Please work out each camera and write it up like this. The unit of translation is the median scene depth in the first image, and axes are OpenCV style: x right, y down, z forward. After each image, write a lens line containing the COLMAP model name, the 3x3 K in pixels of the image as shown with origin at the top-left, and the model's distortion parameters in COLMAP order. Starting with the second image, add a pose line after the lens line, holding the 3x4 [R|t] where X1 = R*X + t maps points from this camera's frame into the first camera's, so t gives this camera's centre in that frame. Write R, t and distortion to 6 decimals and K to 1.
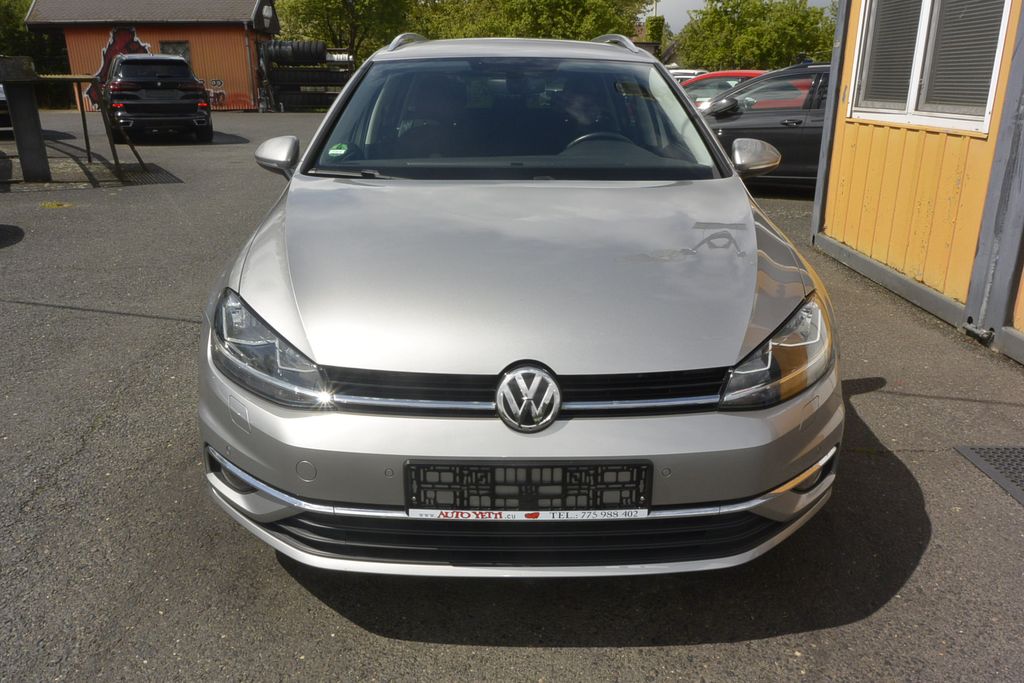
lens RADIAL K [[788.5, 0, 508.7], [0, 788.5, 337.9], [0, 0, 1]] dist [0.001267, 0.004767]
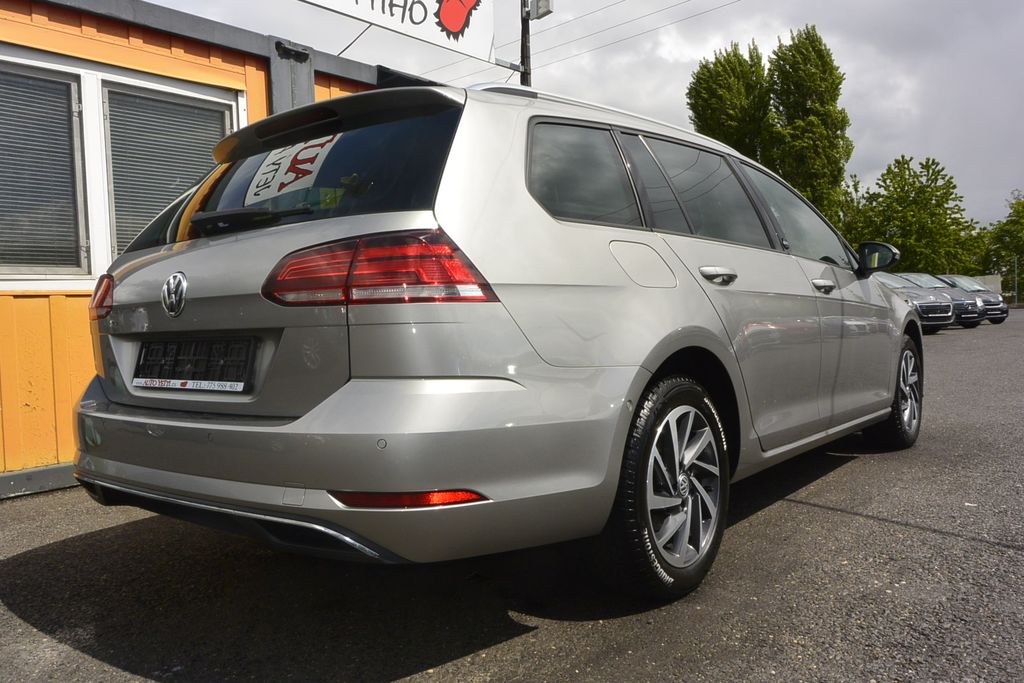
lens RADIAL K [[785.2, 0, 508.6], [0, 785.2, 339.3], [0, 0, 1]] dist [0.006411, -0.002594]
pose [[-0.773020, 0.006549, 0.634348, -0.488062], [0.234940, 0.931800, 0.276680, -0.457698], [-0.589274, 0.362913, -0.721839, 1.778539]]
